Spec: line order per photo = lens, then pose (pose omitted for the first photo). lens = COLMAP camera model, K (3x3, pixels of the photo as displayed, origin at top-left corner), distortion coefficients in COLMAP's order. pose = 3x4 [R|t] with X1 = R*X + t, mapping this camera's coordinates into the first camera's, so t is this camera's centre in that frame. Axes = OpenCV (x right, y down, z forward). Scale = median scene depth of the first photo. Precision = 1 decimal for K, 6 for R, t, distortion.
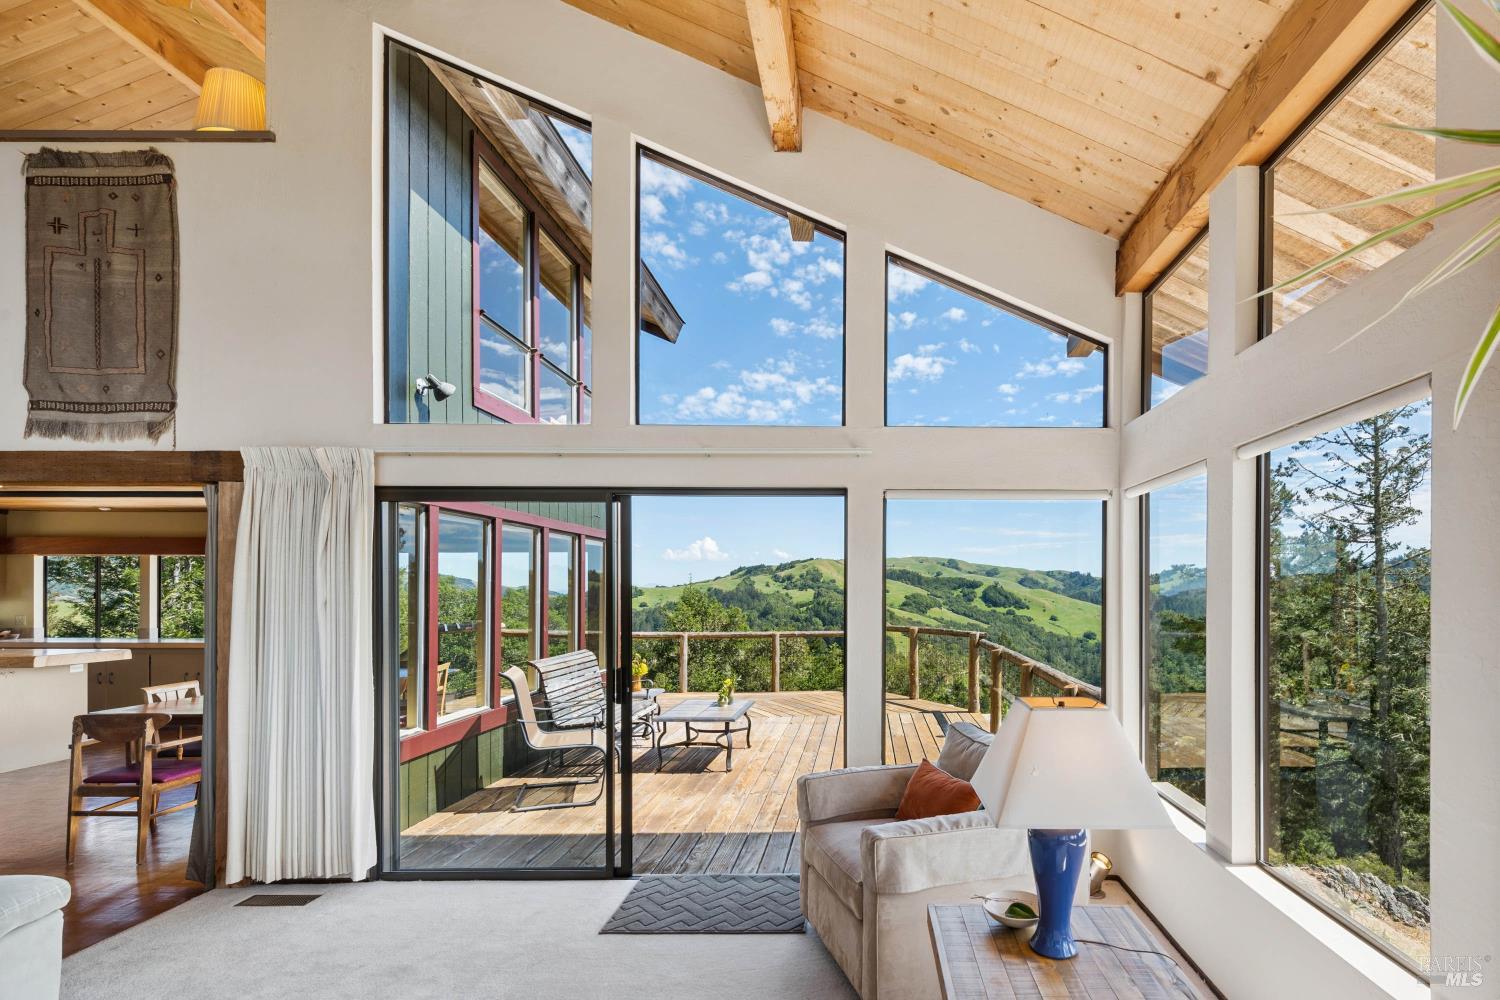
lens RADIAL K [[665.2, 0, 759.2], [0, 665.2, 573.6], [0, 0, 1]] dist [0.012526, -0.004174]
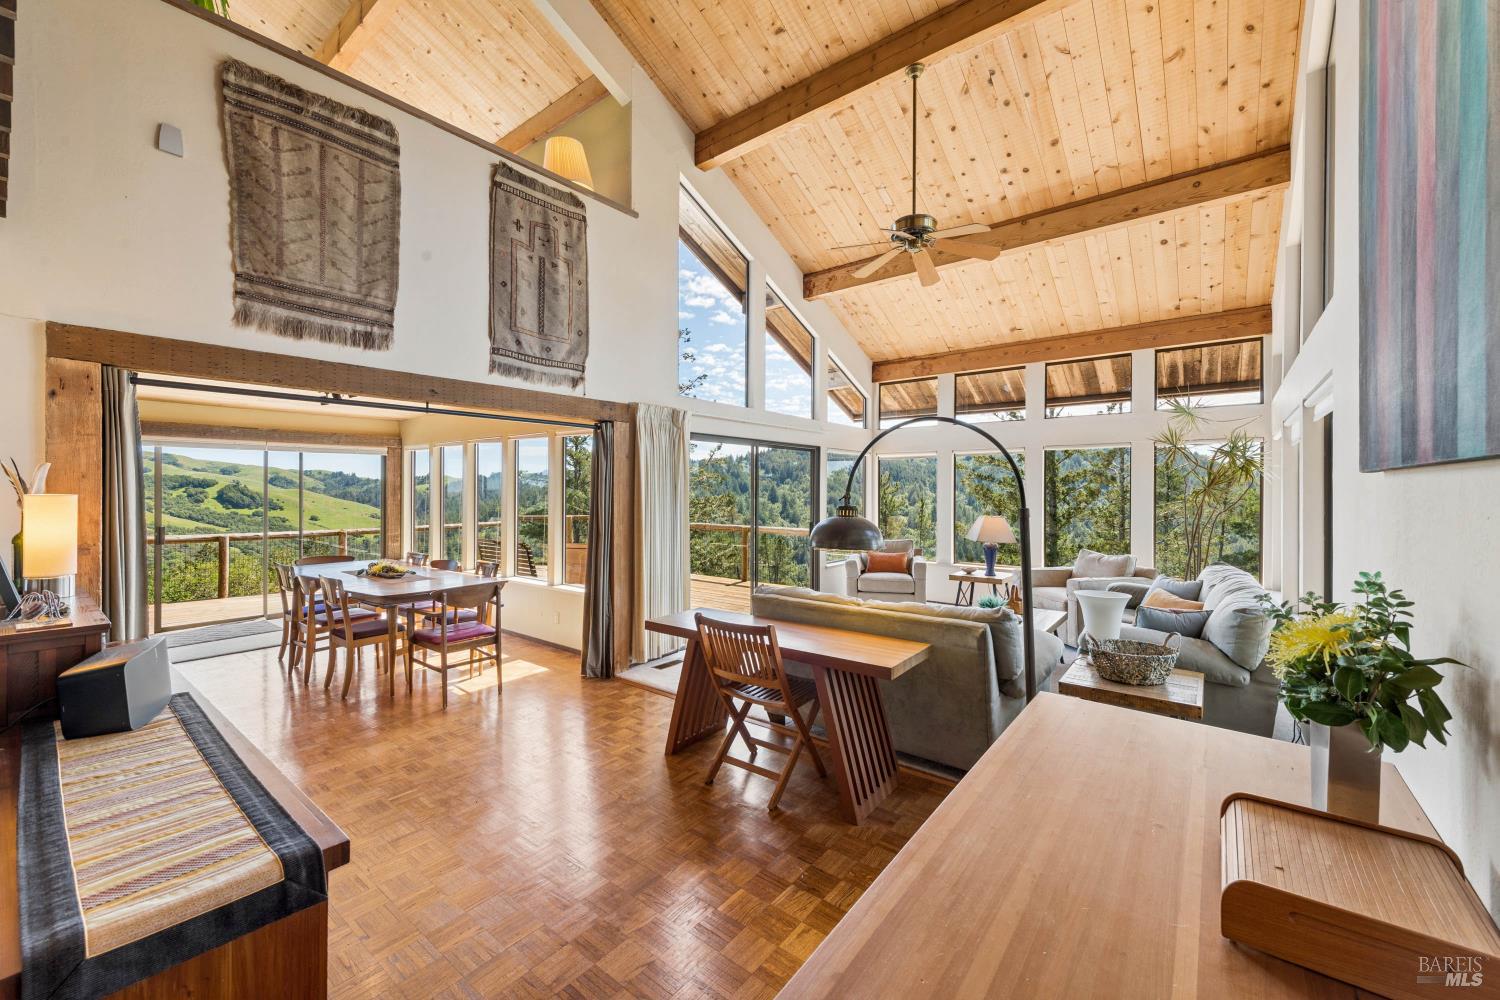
lens RADIAL K [[592.4, 0, 752.5], [0, 592.4, 499.4], [0, 0, 1]] dist [0.004521, -0.000086]
pose [[0.623751, -0.013104, 0.781513, -1.568982], [0.000445, 0.999865, 0.016410, 0.024241], [-0.781623, -0.009888, 0.623673, -0.133307]]
